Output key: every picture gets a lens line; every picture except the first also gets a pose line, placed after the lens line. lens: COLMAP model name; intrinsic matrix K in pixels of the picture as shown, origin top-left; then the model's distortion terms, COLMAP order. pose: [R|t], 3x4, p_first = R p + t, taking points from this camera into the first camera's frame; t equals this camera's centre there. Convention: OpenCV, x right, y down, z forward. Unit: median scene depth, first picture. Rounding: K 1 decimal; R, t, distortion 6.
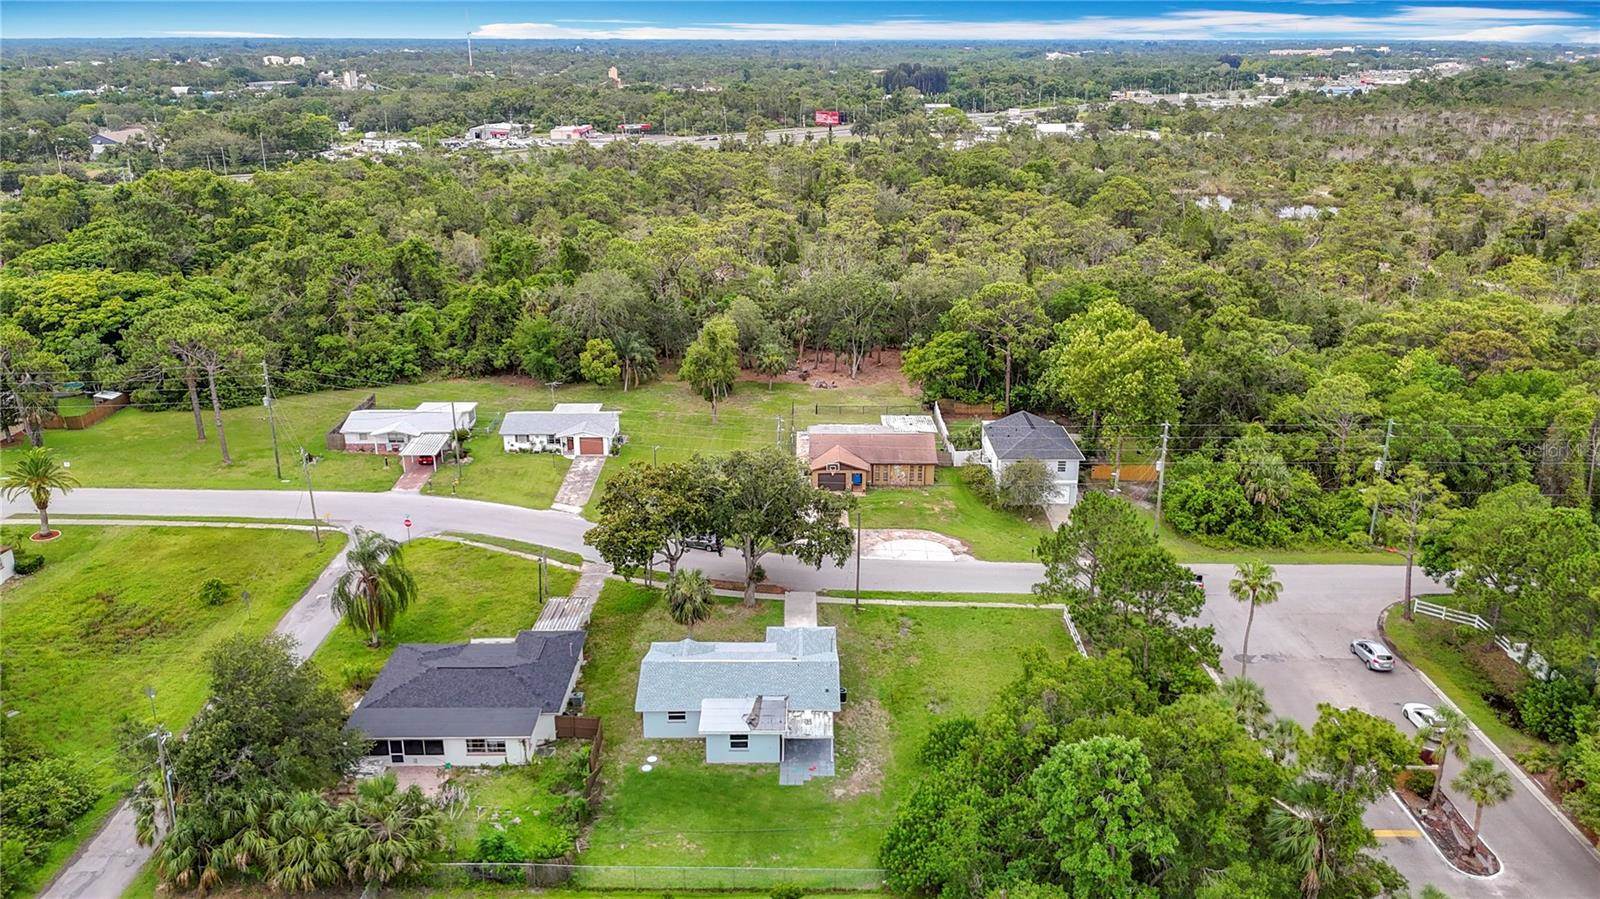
lens RADIAL K [[1201.8, 0, 800.0], [0, 1201.8, 449.5], [0, 0, 1]] dist [0.156228, -0.488310]
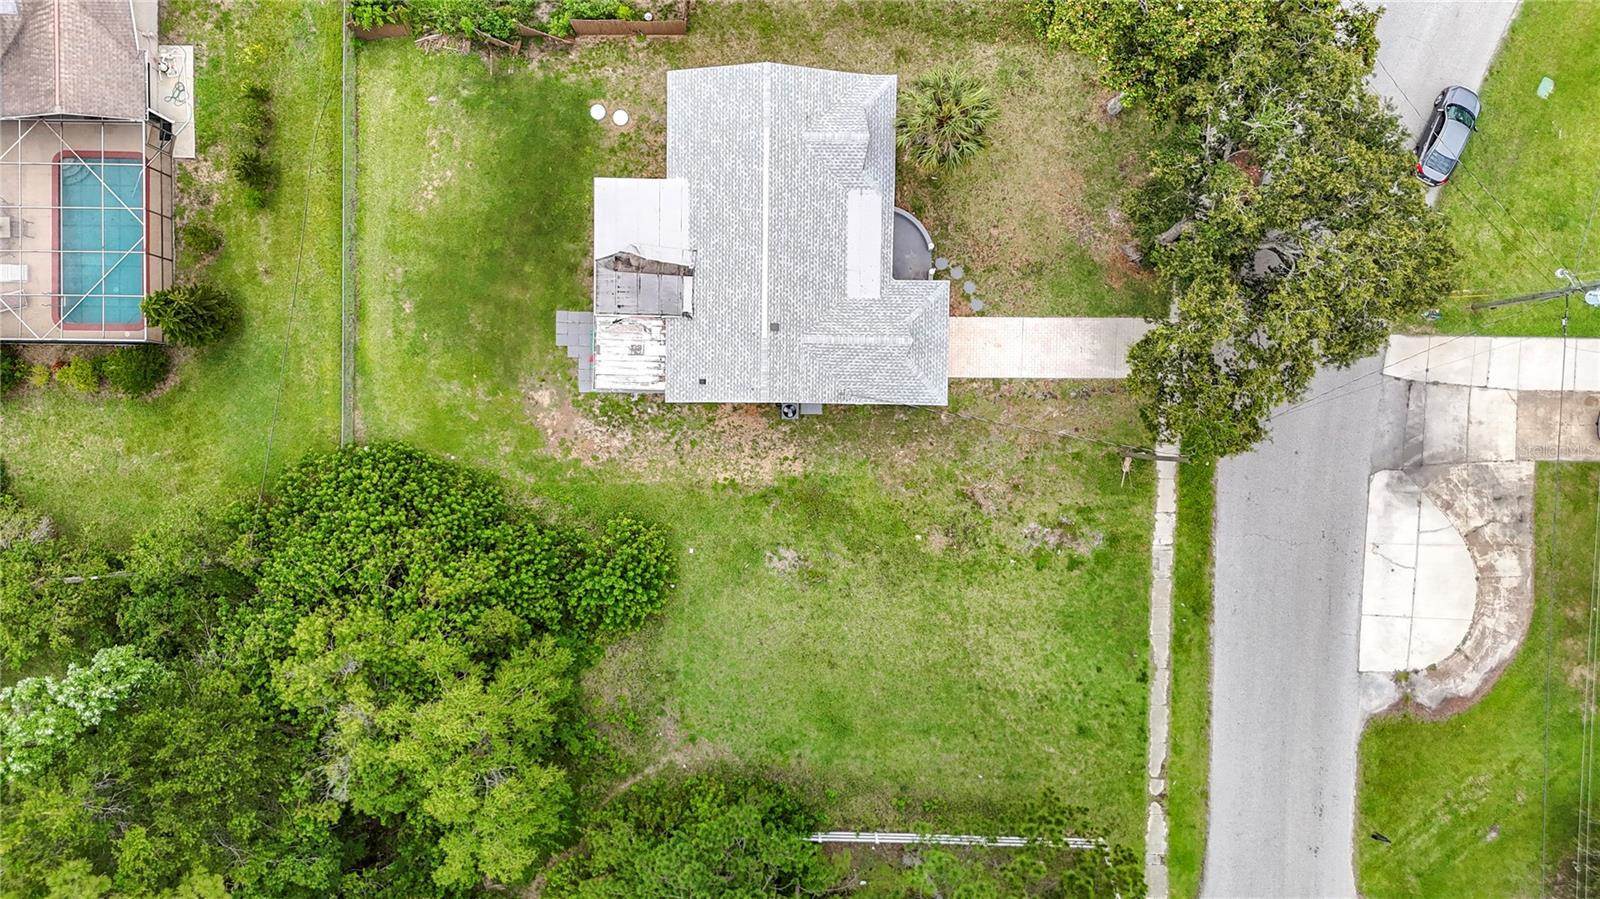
lens RADIAL K [[1181.7, 0, 800.0], [0, 1181.7, 449.5], [0, 0, 1]] dist [0.080537, -0.088814]
pose [[-0.010691, 0.999846, 0.013917, 0.041412], [-0.339267, -0.016719, 0.940541, -0.329776], [0.940629, 0.005334, 0.339394, 0.731950]]
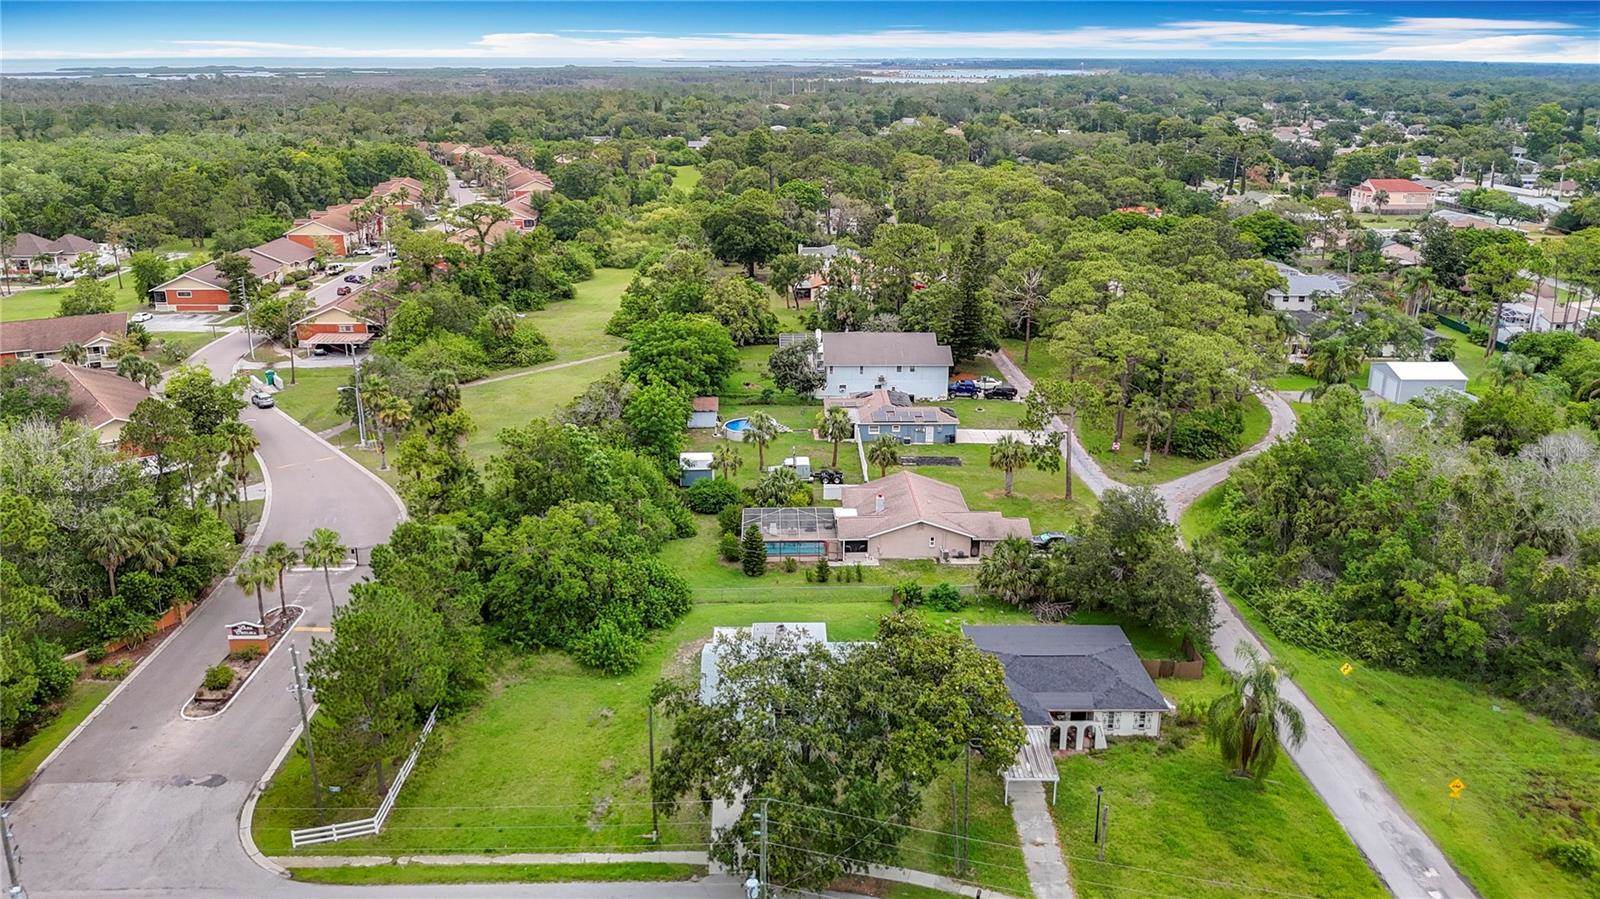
lens RADIAL K [[1186.8, 0, 794.1], [0, 1186.8, 511.7], [0, 0, 1]] dist [0.051554, -0.093079]
pose [[-0.999843, 0.003198, -0.017421, -0.026231], [-0.008683, 0.768773, 0.639463, -0.509139], [0.015438, 0.639514, -0.768624, 1.520453]]
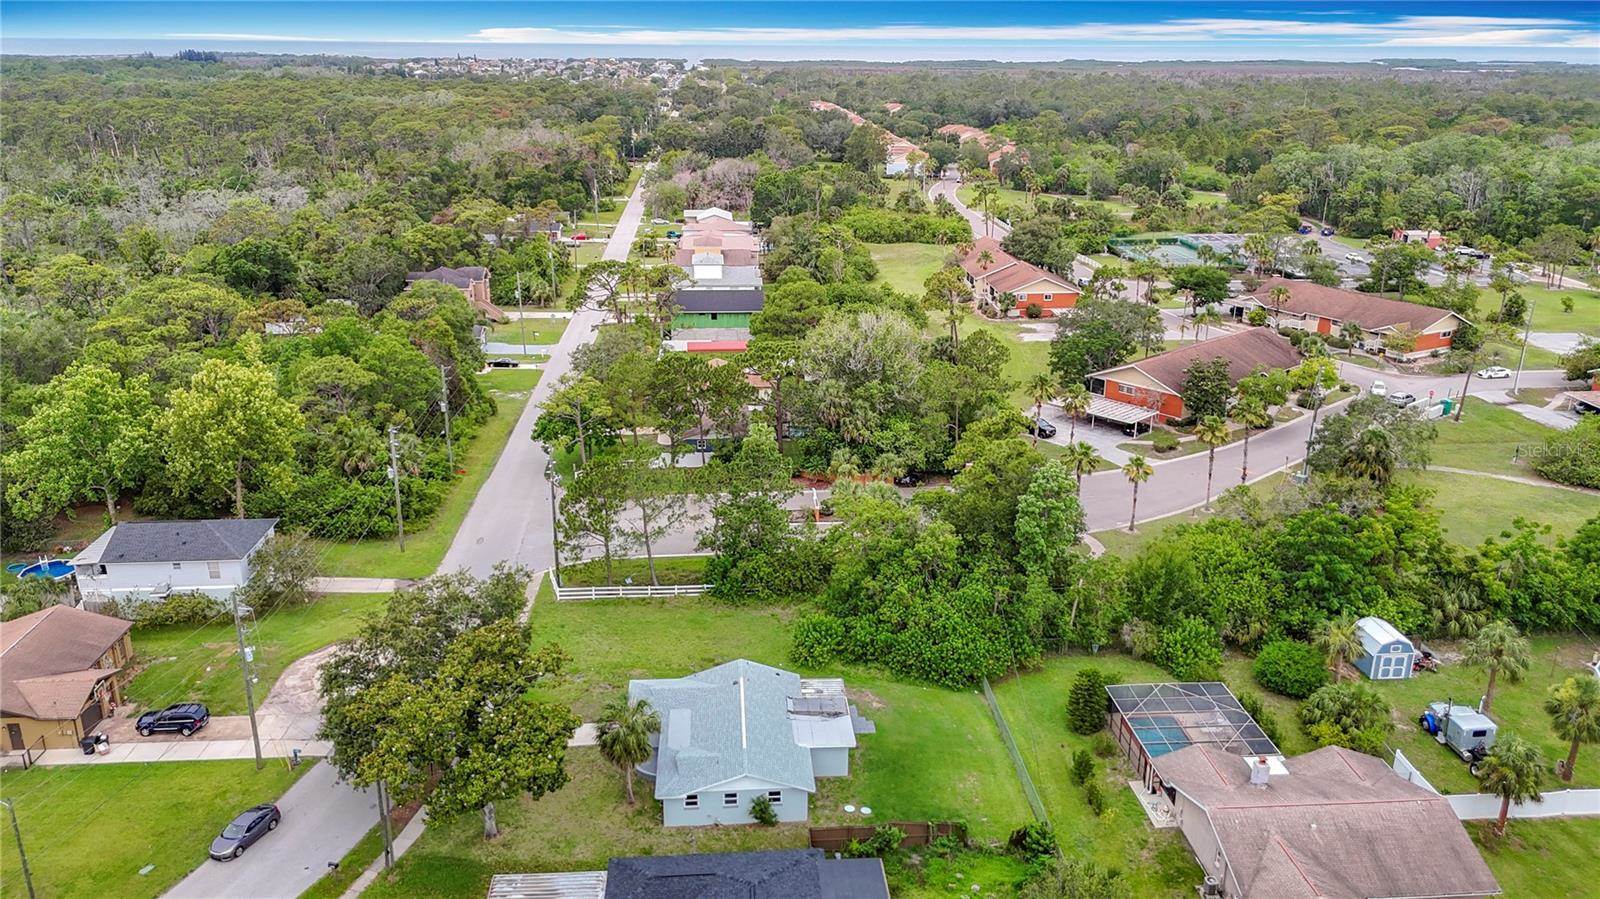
lens RADIAL K [[1186.9, 0, 789.3], [0, 1186.9, 448.3], [0, 0, 1]] dist [0.081350, -0.096197]
pose [[-0.070132, -0.322258, 0.944051, -0.757305], [0.317076, 0.890098, 0.327396, -0.260900], [-0.945804, 0.322297, 0.039756, 0.769832]]
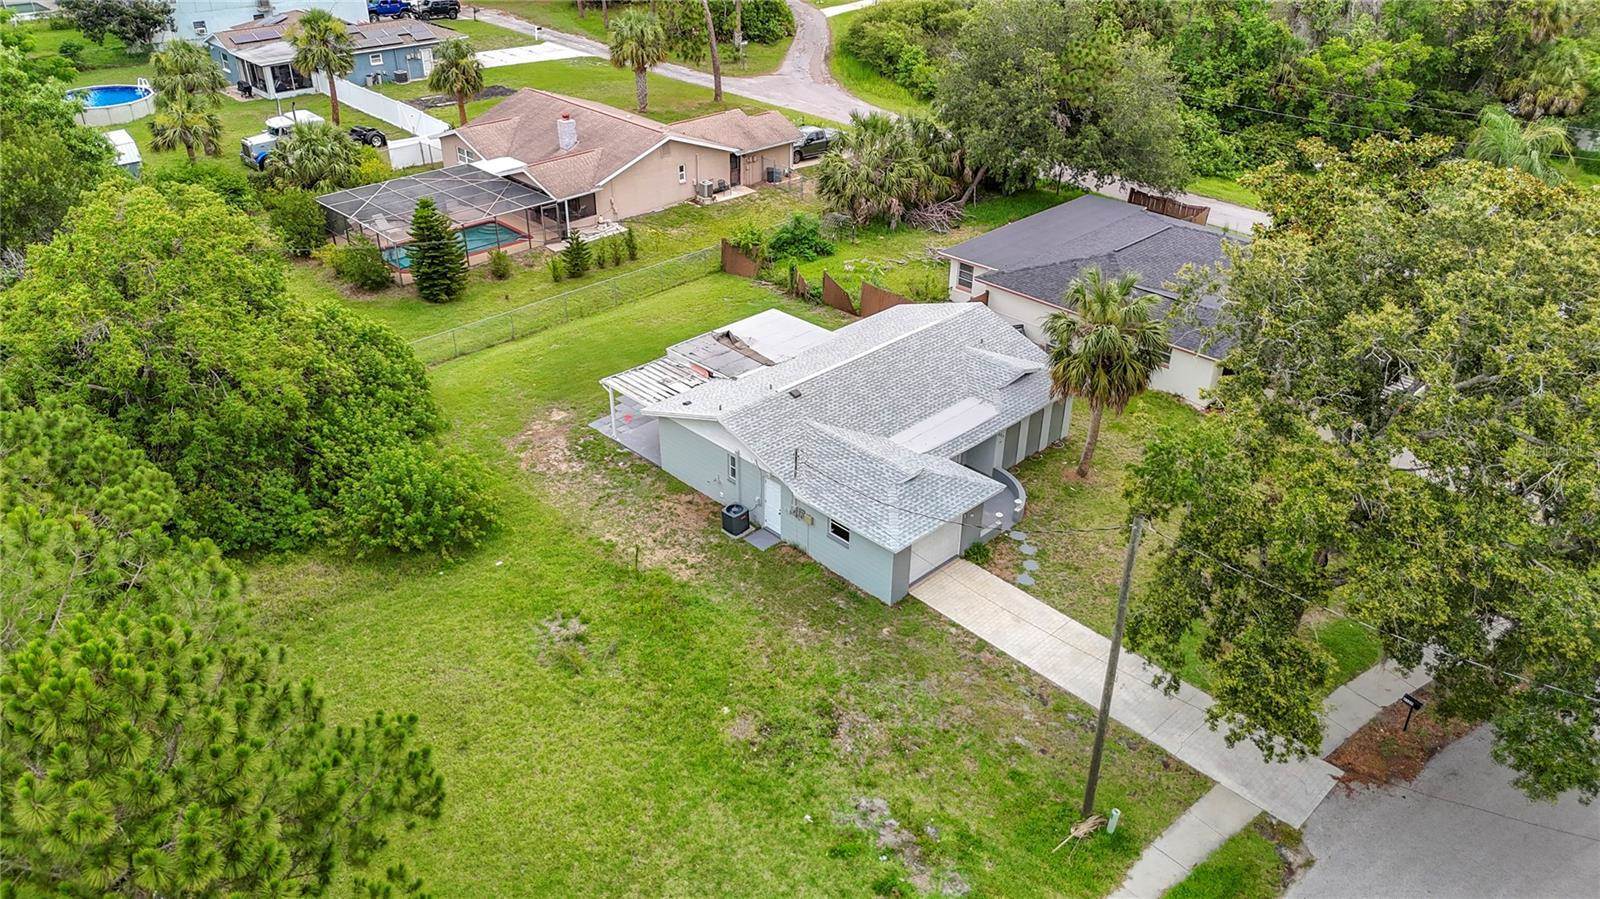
lens RADIAL K [[1181.7, 0, 800.0], [0, 1181.7, 449.5], [0, 0, 1]] dist [0.080537, -0.088814]
pose [[-0.712199, 0.340659, -0.613778, 0.258156], [-0.242313, 0.701310, 0.670409, -0.111676], [0.658830, 0.626191, -0.416926, 1.082604]]
